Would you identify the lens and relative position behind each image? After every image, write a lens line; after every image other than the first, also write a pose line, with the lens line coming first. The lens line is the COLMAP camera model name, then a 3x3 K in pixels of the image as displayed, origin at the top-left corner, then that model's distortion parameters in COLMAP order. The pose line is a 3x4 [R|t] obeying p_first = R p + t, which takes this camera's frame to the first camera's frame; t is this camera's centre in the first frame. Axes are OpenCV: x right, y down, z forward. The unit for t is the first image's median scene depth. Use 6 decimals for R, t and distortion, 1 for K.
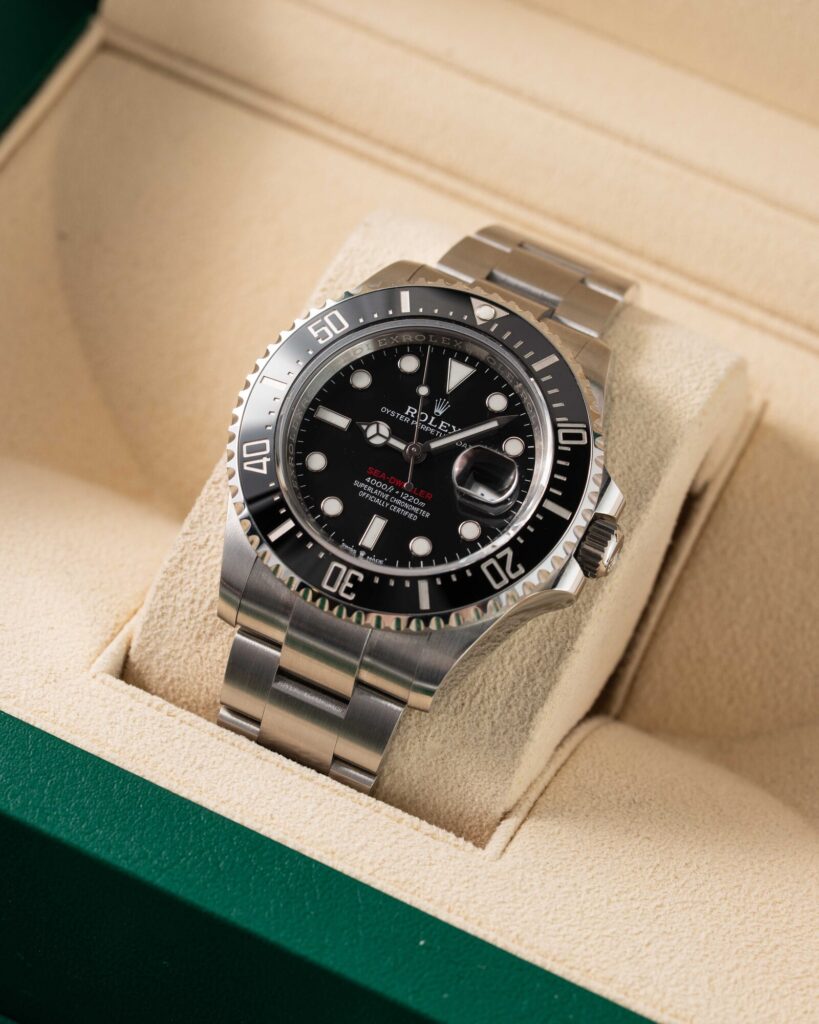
lens RADIAL K [[4510.6, 0, 402.6], [0, 4510.6, 513.6], [0, 0, 1]] dist [0.152491, 0.000000]
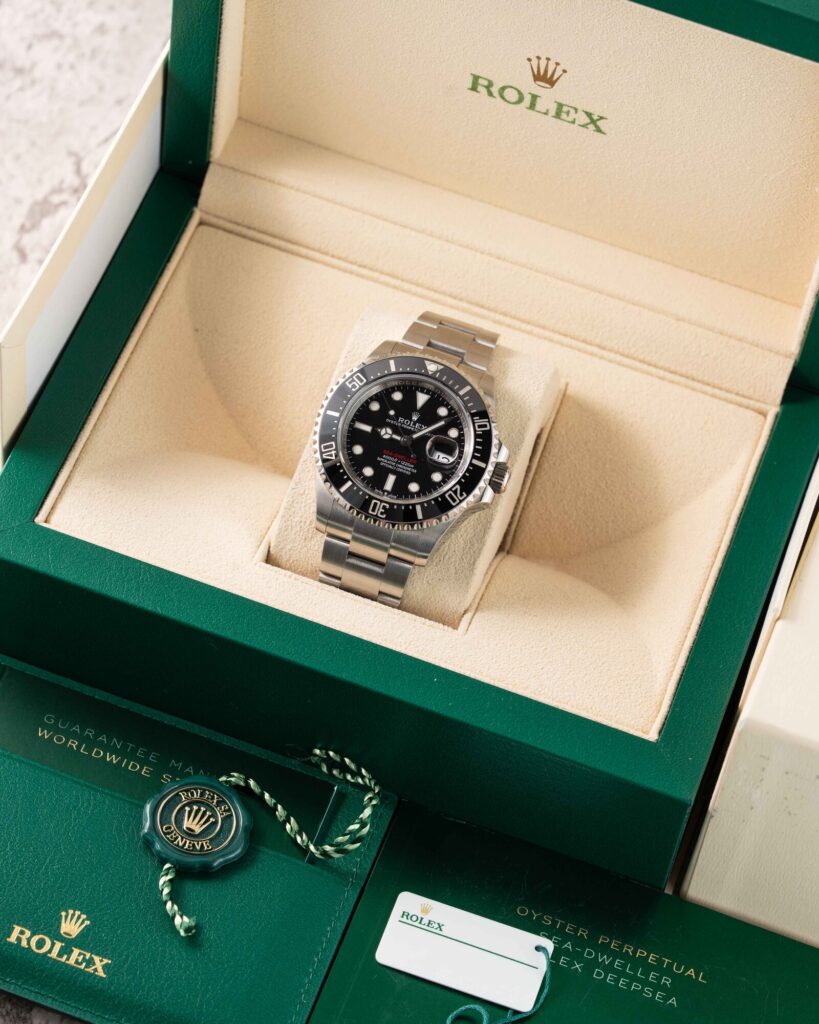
lens RADIAL K [[4510.6, 0, 411.9], [0, 4510.6, 511.1], [0, 0, 1]] dist [0.152491, 0.000000]
pose [[0.992482, -0.099954, 0.070630, -0.140760], [0.093692, 0.991792, 0.087007, -0.158172], [-0.078747, -0.079735, 0.993701, -1.019963]]
